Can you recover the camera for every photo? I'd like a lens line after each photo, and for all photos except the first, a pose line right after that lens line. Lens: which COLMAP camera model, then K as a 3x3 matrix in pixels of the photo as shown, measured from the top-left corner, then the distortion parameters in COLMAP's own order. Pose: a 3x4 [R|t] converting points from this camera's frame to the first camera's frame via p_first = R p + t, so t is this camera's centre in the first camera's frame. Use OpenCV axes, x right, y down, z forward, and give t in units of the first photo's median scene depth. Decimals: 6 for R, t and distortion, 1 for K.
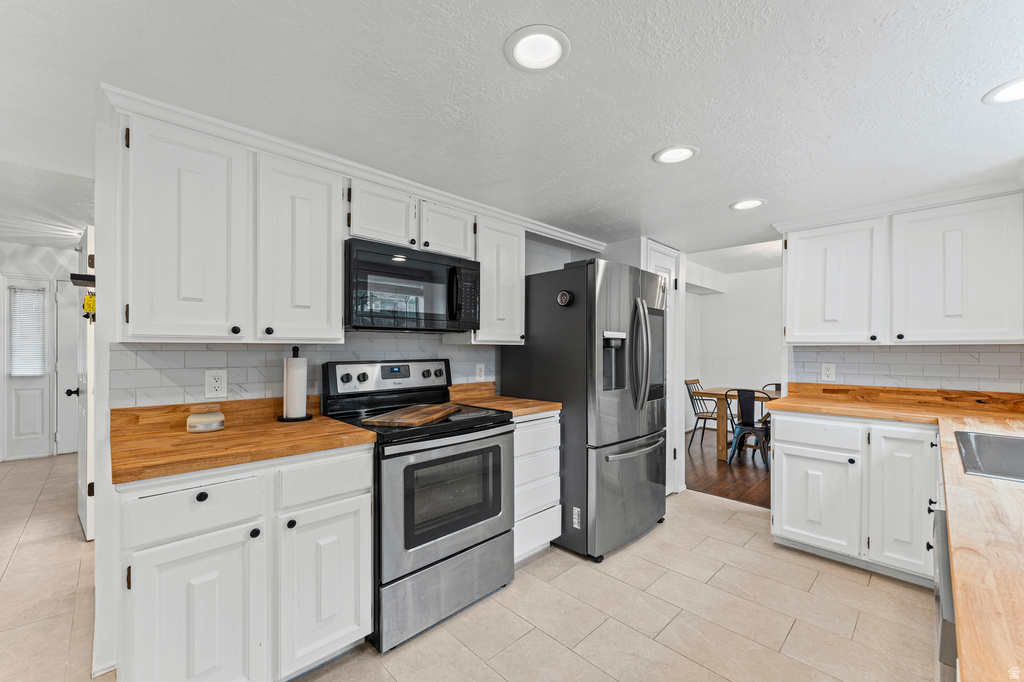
lens RADIAL K [[415.2, 0, 511.2], [0, 415.2, 355.5], [0, 0, 1]] dist [0.000079, -0.000502]
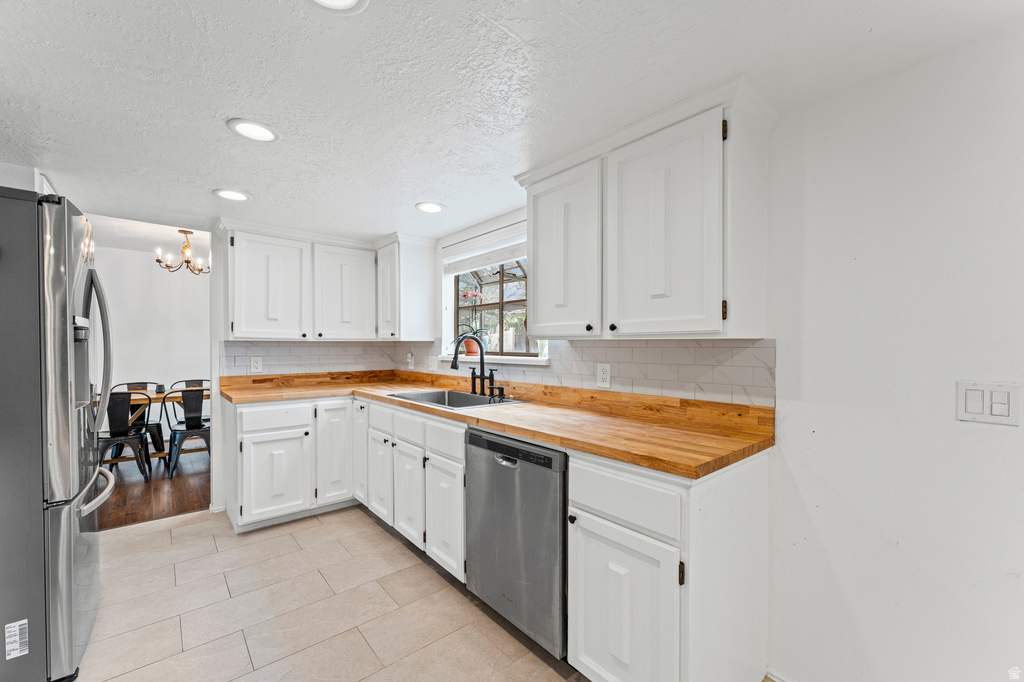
lens RADIAL K [[415.2, 0, 510.6], [0, 415.2, 355.3], [0, 0, 1]] dist [0.000079, -0.000502]
pose [[0.059740, -0.025401, 0.997891, -0.378999], [0.012445, 0.999617, 0.024700, -0.005163], [-0.998136, 0.010943, 0.060033, 0.299253]]
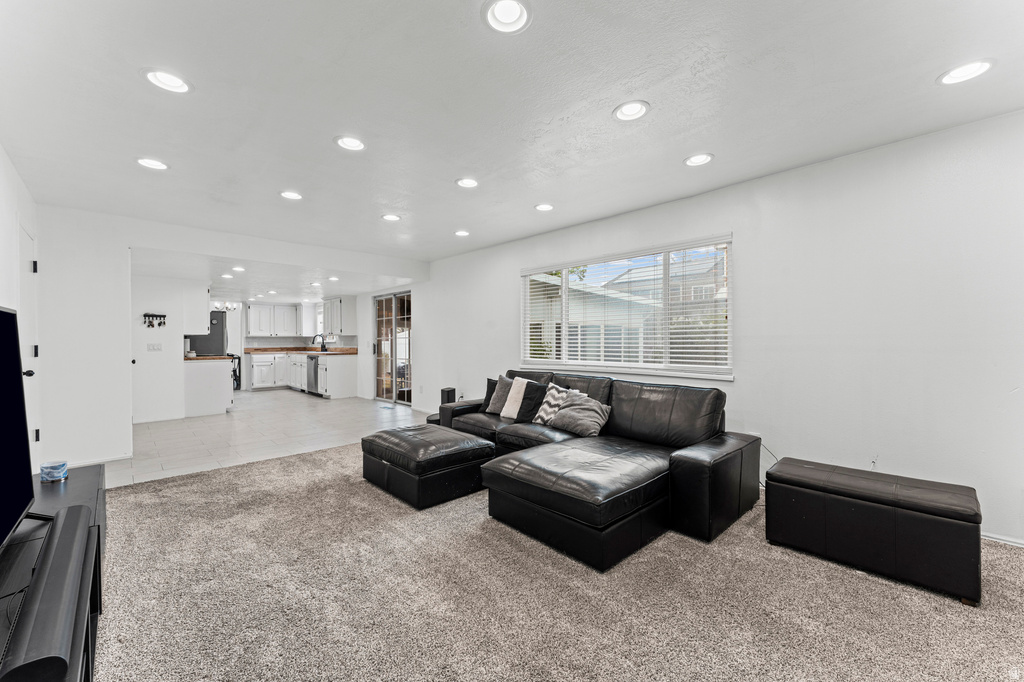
lens RADIAL K [[415.2, 0, 517.3], [0, 415.2, 345.1], [0, 0, 1]] dist [0.000079, -0.000502]
pose [[0.006456, -0.011459, 0.999913, -3.336012], [0.020563, 0.999724, 0.011324, 0.063595], [-0.999768, 0.020488, 0.006690, -1.512610]]
